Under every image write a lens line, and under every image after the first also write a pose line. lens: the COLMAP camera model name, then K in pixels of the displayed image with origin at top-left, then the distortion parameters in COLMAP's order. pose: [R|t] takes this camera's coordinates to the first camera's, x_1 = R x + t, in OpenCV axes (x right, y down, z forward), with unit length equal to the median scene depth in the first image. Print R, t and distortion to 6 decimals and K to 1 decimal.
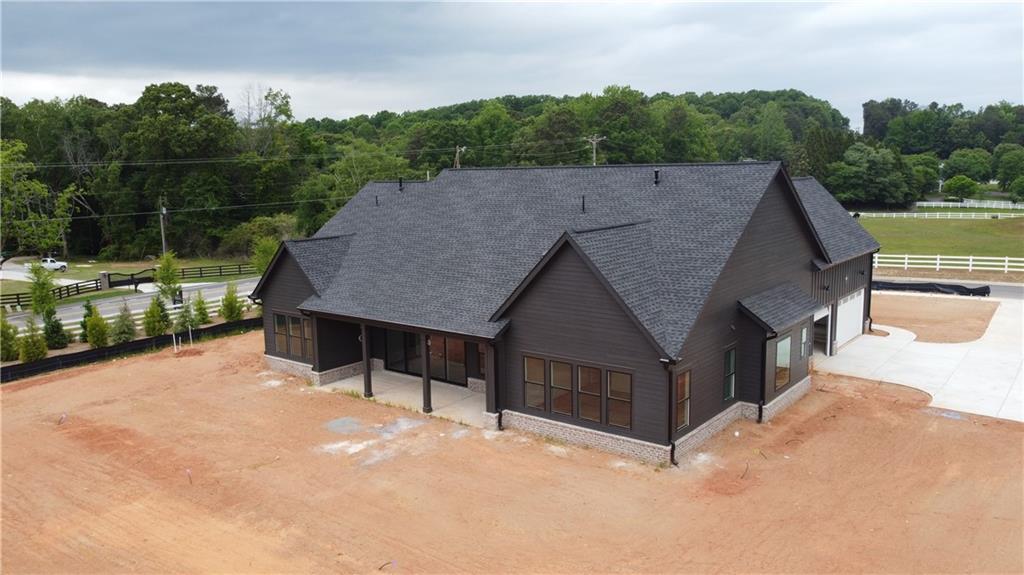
lens RADIAL K [[774.1, 0, 508.1], [0, 774.1, 291.0], [0, 0, 1]] dist [0.011423, -0.016899]
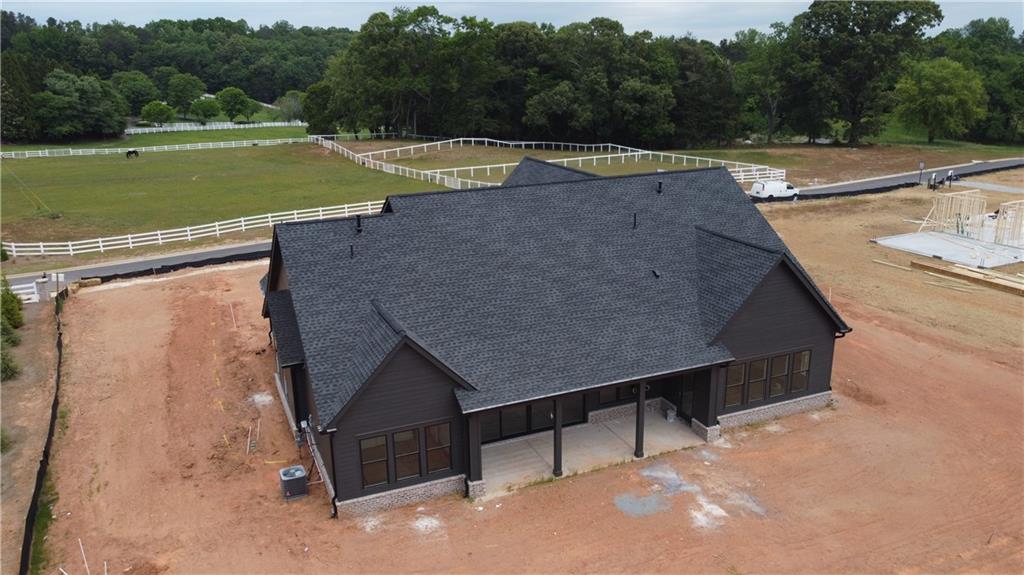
lens RADIAL K [[774.1, 0, 507.7], [0, 774.1, 284.4], [0, 0, 1]] dist [0.011423, -0.016899]
pose [[0.480261, -0.234986, 0.845063, -0.992361], [0.148267, 0.971330, 0.185835, -0.270806], [-0.864504, 0.036046, 0.501332, 0.660961]]
